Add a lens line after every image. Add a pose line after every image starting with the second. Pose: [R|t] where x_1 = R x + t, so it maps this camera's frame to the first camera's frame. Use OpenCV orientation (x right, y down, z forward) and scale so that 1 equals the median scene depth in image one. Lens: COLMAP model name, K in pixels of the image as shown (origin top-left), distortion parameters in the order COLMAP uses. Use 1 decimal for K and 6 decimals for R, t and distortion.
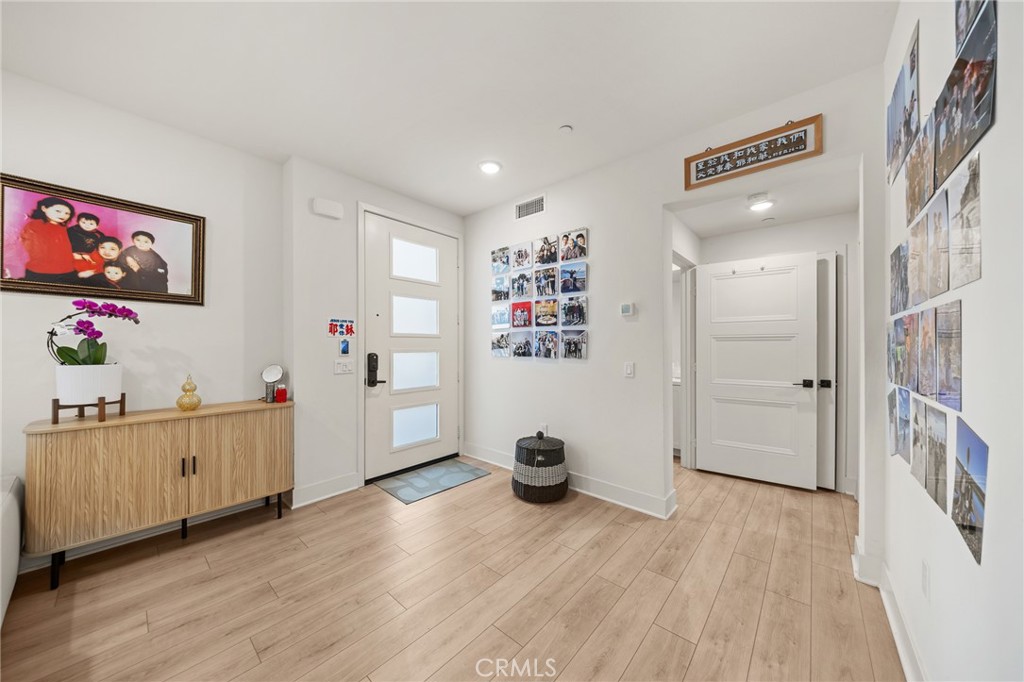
lens RADIAL K [[345.1, 0, 518.0], [0, 345.1, 345.0], [0, 0, 1]] dist [-0.005460, -0.000097]
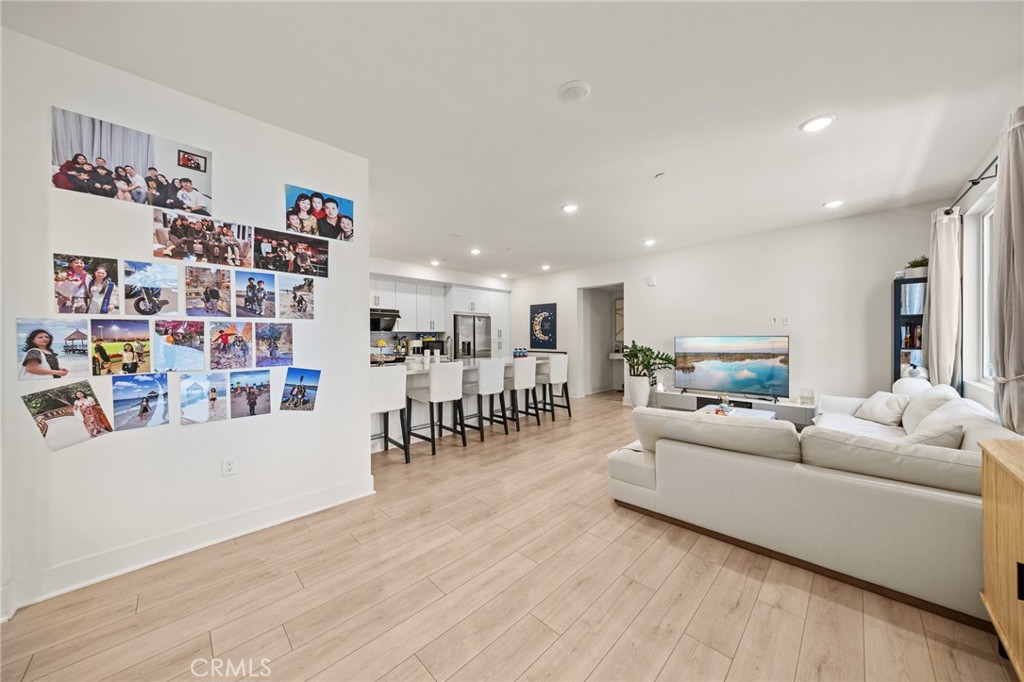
lens RADIAL K [[345.1, 0, 509.9], [0, 345.1, 340.1], [0, 0, 1]] dist [-0.005460, -0.000097]
pose [[-0.996823, 0.004965, 0.079494, -0.254267], [0.005014, 0.999987, 0.000411, 0.002752], [-0.079491, 0.000809, -0.996835, 1.429425]]
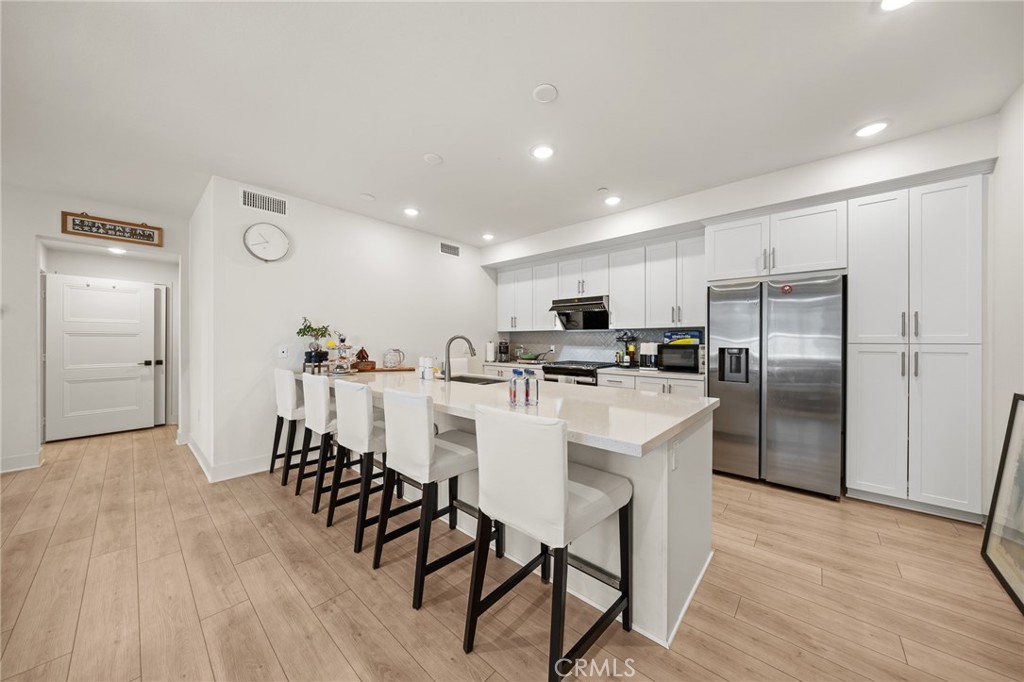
lens RADIAL K [[345.1, 0, 511.3], [0, 345.1, 341.7], [0, 0, 1]] dist [-0.005460, -0.000097]
pose [[0.020924, -0.002702, 0.999777, -0.976849], [-0.006496, 0.999975, 0.002839, -0.006890], [-0.999760, -0.006554, 0.020906, -0.990413]]
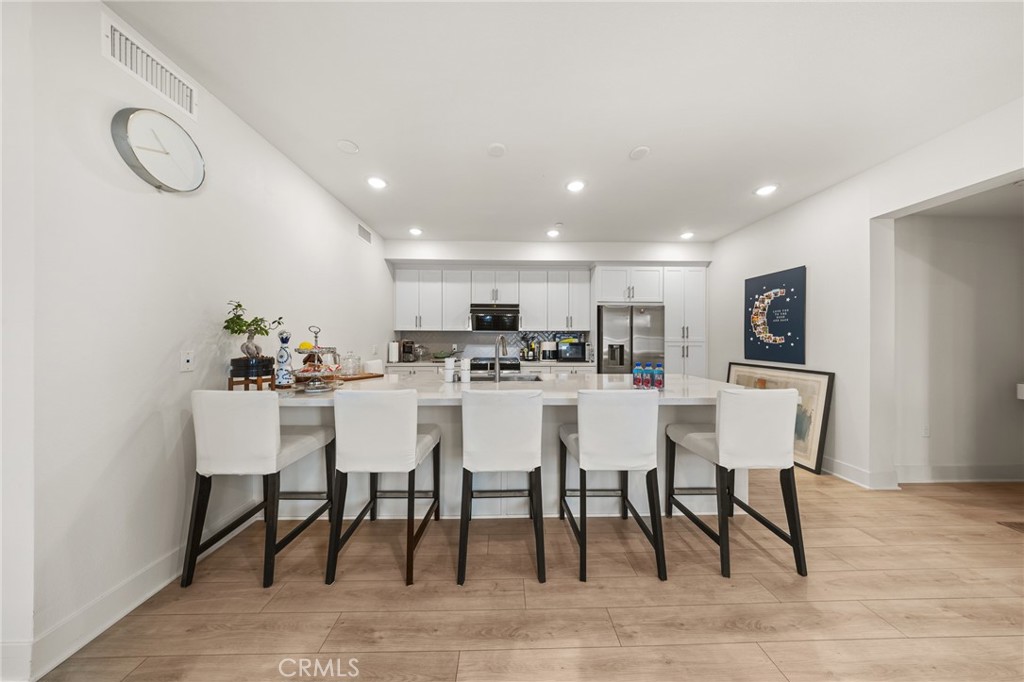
lens RADIAL K [[296.7, 0, 509.5], [0, 296.7, 340.3], [0, 0, 1]] dist [-0.005543, -0.000196]
pose [[-0.669688, -0.002006, 0.742640, -0.535315], [-0.005513, 0.999982, -0.002270, -0.003859], [-0.742622, -0.005615, -0.669687, -0.048591]]
